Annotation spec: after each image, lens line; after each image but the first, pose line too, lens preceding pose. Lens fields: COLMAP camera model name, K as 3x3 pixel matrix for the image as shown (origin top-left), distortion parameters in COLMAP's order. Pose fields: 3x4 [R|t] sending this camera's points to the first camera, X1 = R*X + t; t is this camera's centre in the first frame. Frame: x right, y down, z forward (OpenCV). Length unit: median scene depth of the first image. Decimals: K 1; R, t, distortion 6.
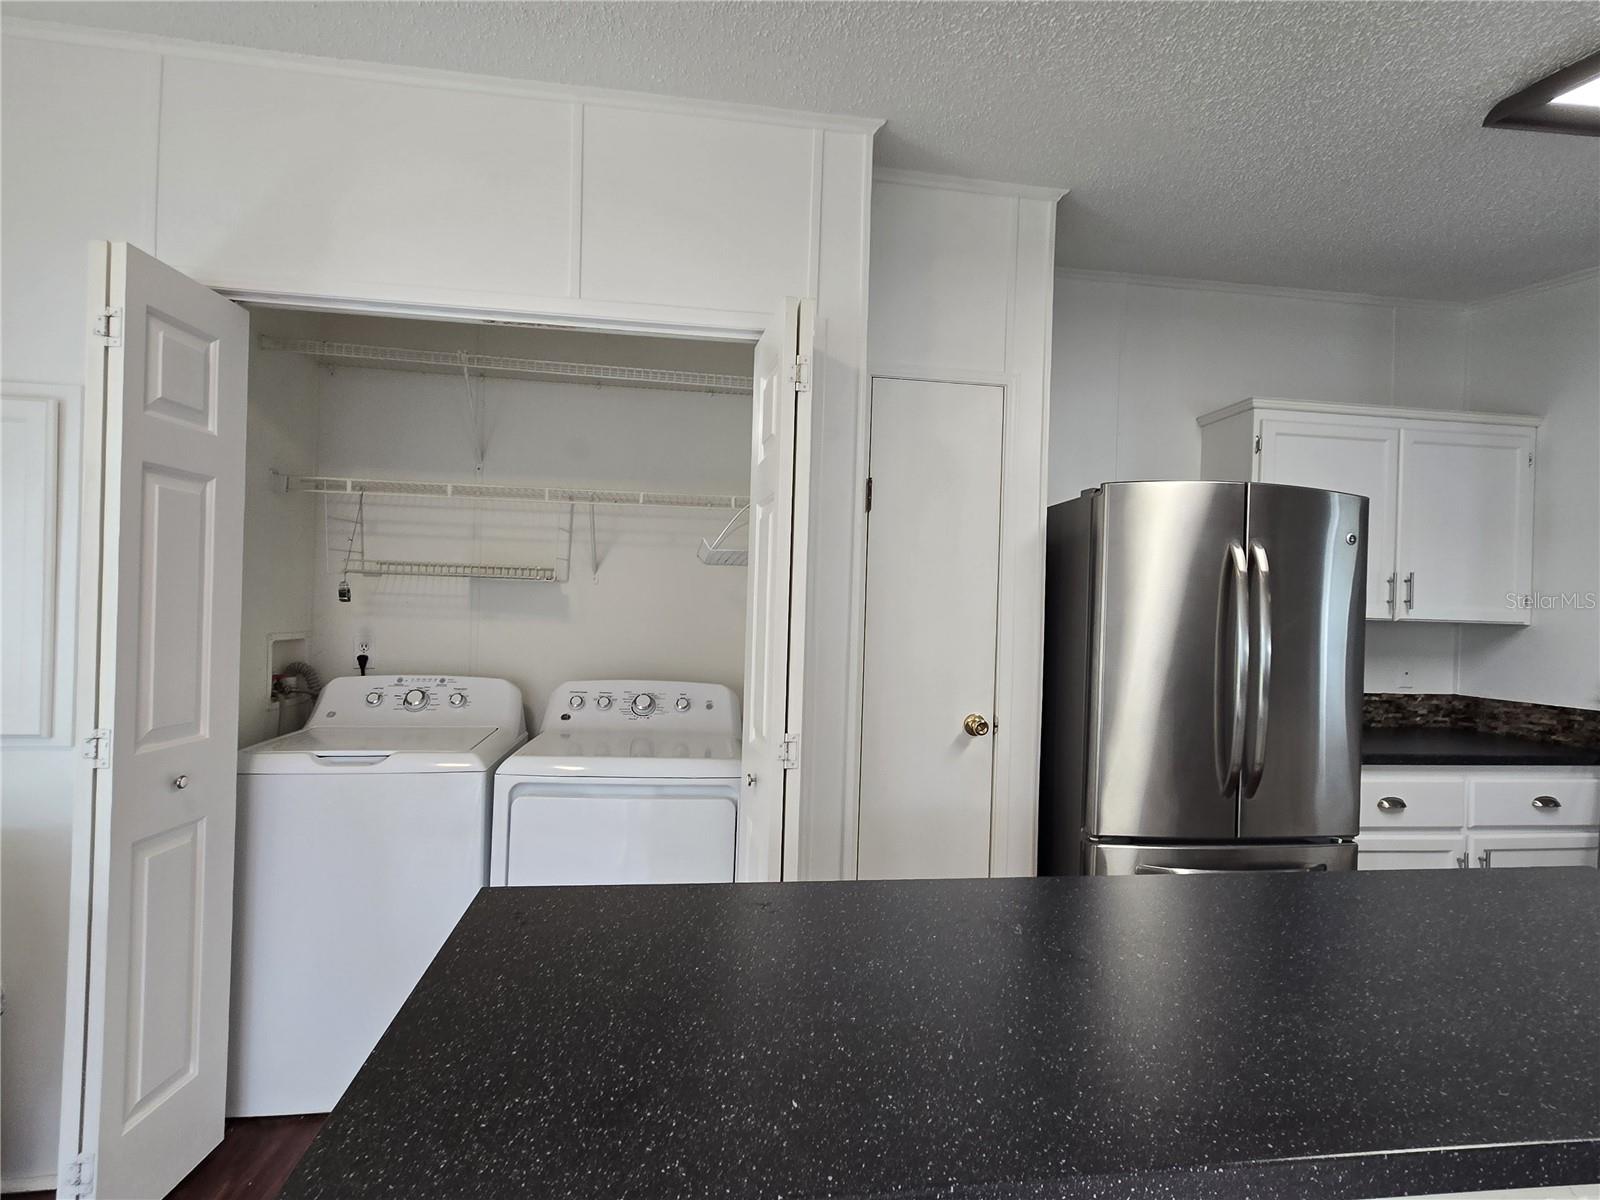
lens RADIAL K [[805.2, 0, 796.1], [0, 805.2, 606.3], [0, 0, 1]] dist [-0.003676, 0.001578]
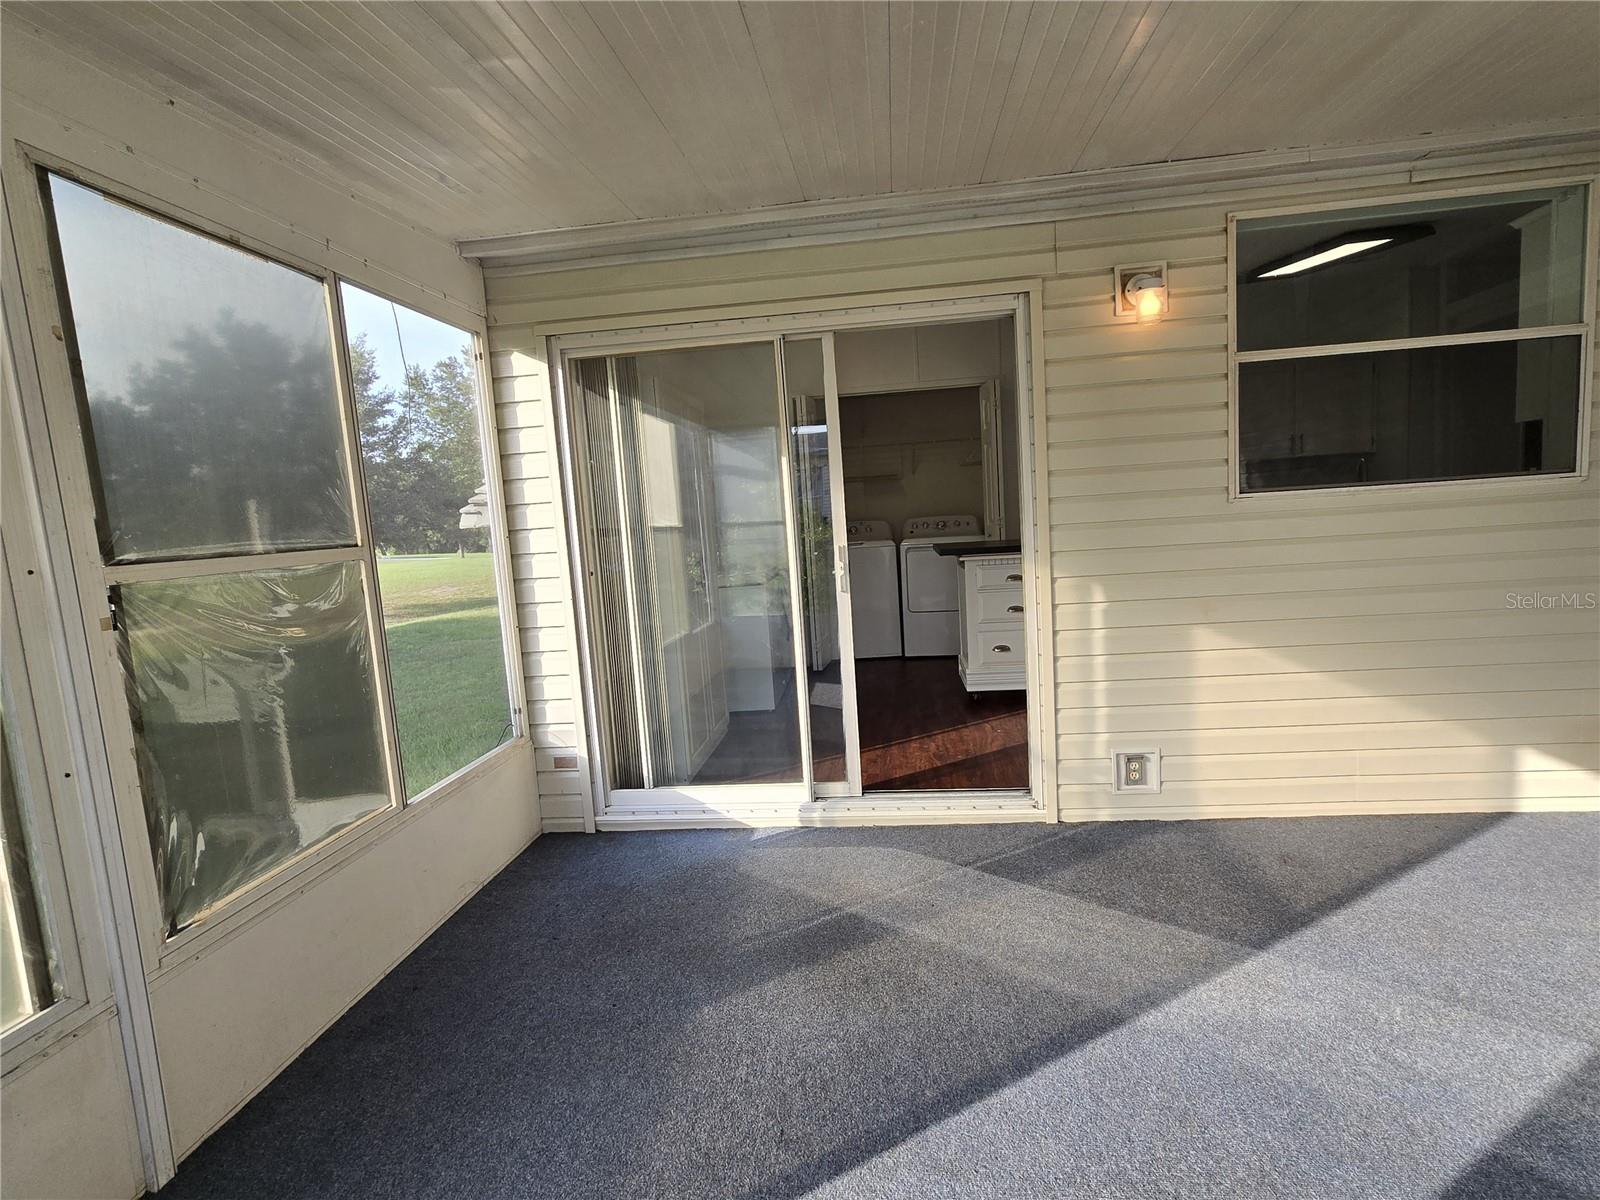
lens RADIAL K [[805.2, 0, 803.8], [0, 805.2, 605.9], [0, 0, 1]] dist [-0.003676, 0.001578]
pose [[0.965085, -0.064127, -0.253967, 0.015318], [0.094701, 0.989405, 0.110041, 0.046740], [0.244220, -0.130250, 0.960933, -1.320477]]
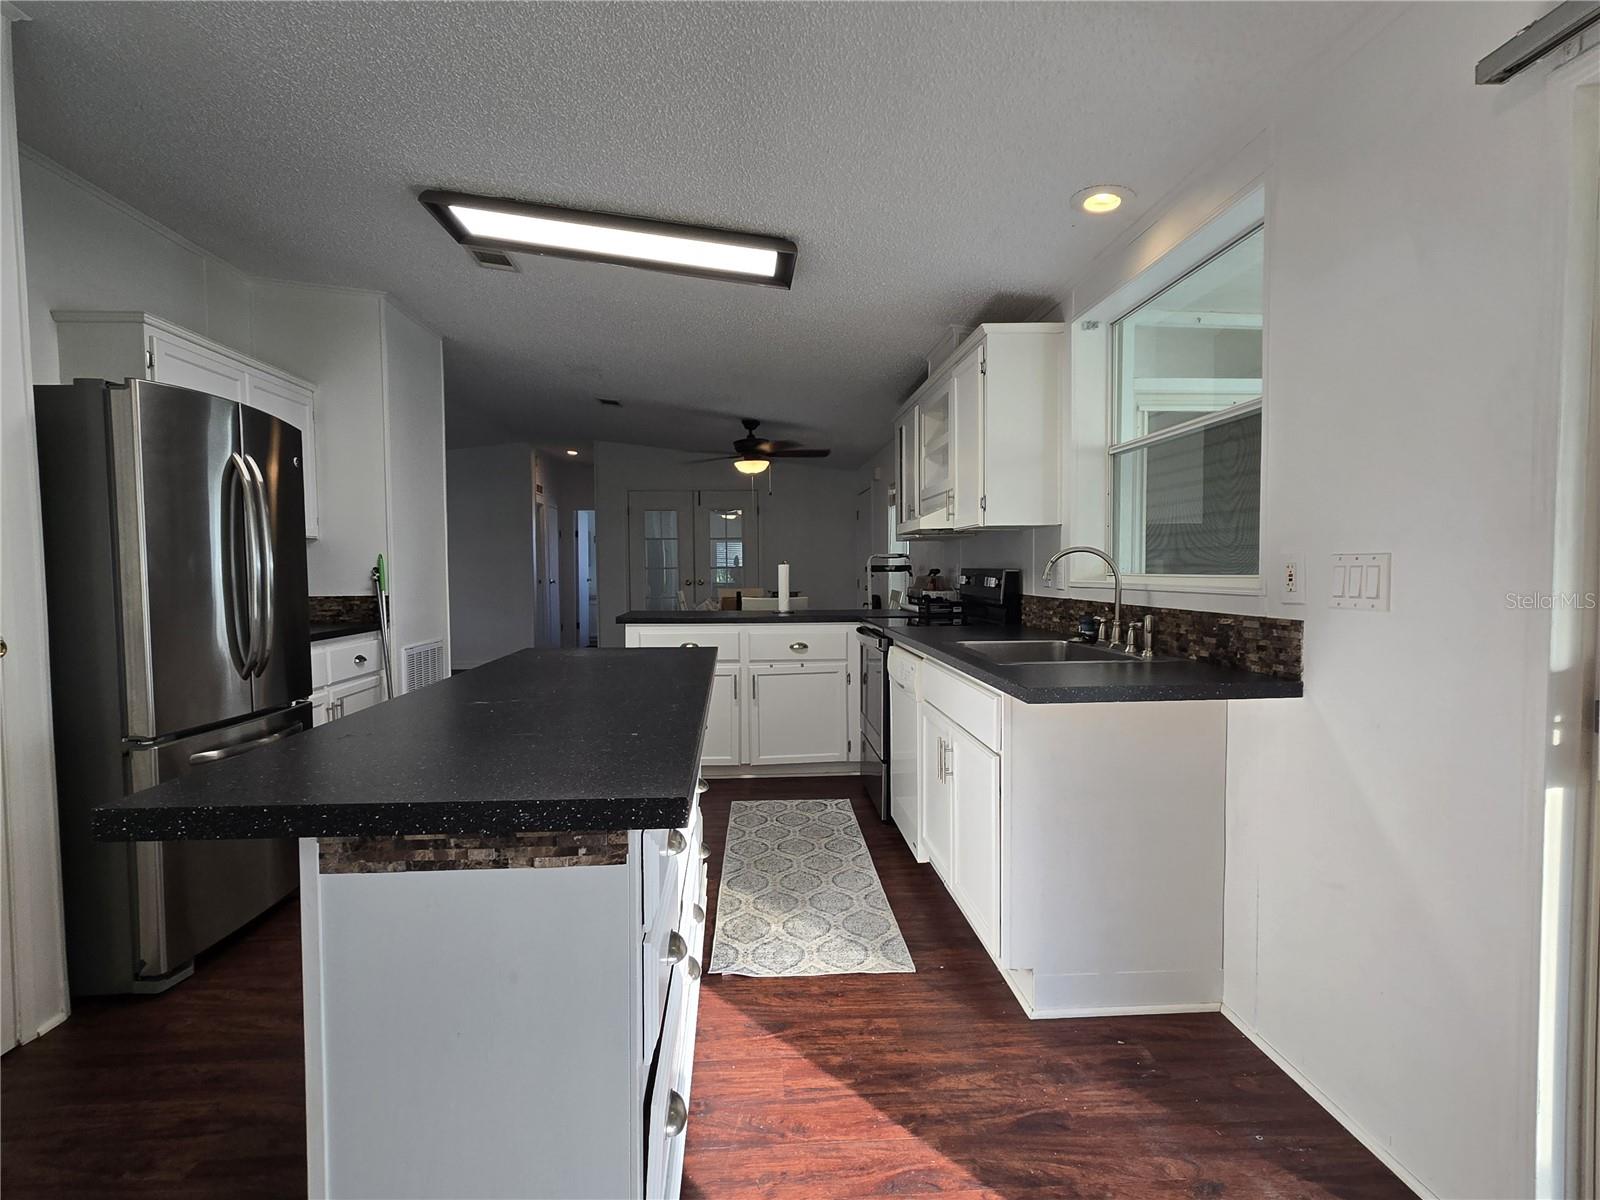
lens RADIAL K [[805.2, 0, 798.7], [0, 805.2, 603.8], [0, 0, 1]] dist [-0.003676, 0.001578]
pose [[0.053474, -0.075572, 0.995706, -0.467536], [0.007741, 0.997134, 0.075264, 0.041733], [-0.998539, 0.003683, 0.053905, 0.132447]]
